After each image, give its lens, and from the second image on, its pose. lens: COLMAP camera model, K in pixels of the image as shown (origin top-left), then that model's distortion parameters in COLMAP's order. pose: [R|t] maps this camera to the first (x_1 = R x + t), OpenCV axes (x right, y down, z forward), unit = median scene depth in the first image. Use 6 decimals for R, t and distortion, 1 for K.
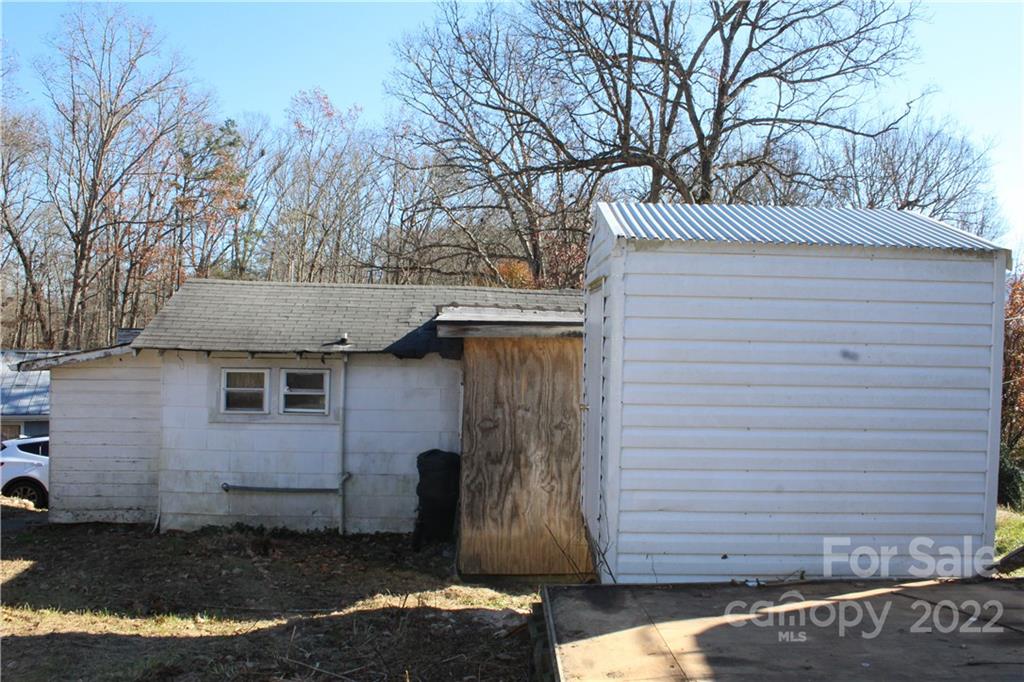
lens RADIAL K [[844.5, 0, 512.0], [0, 844.5, 341.0], [0, 0, 1]] dist [-0.167760, 0.148200]
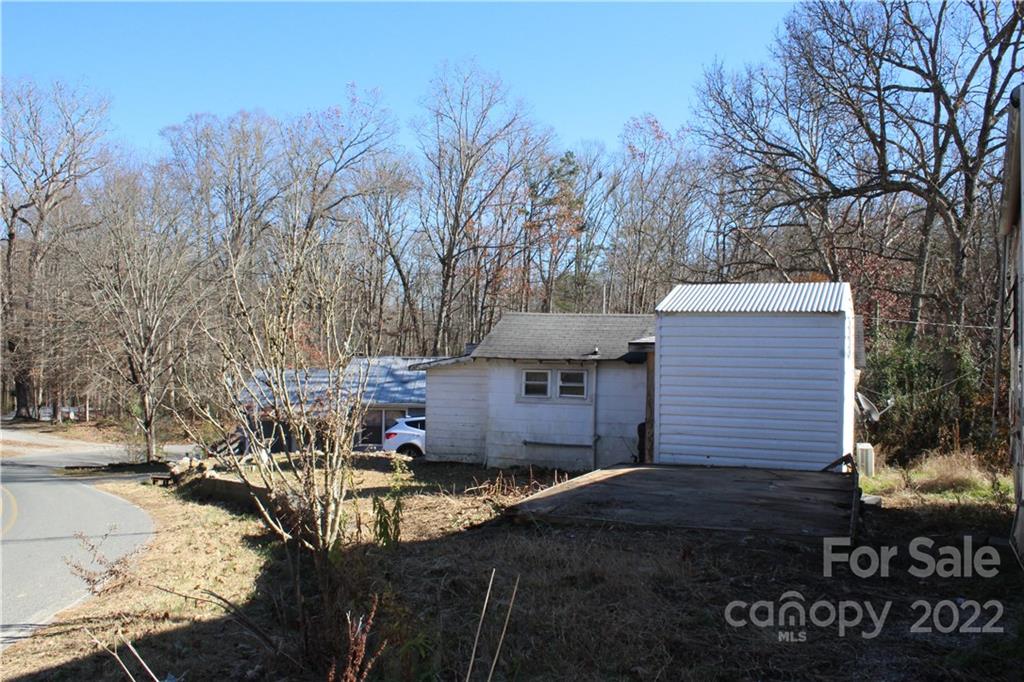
lens RADIAL K [[844.5, 0, 512.0], [0, 844.5, 341.0], [0, 0, 1]] dist [-0.167760, 0.148200]
pose [[0.916237, -0.006588, -0.400582, 0.098878], [0.004257, 0.999968, -0.006708, -0.004100], [0.400614, 0.004441, 0.916236, -0.178016]]
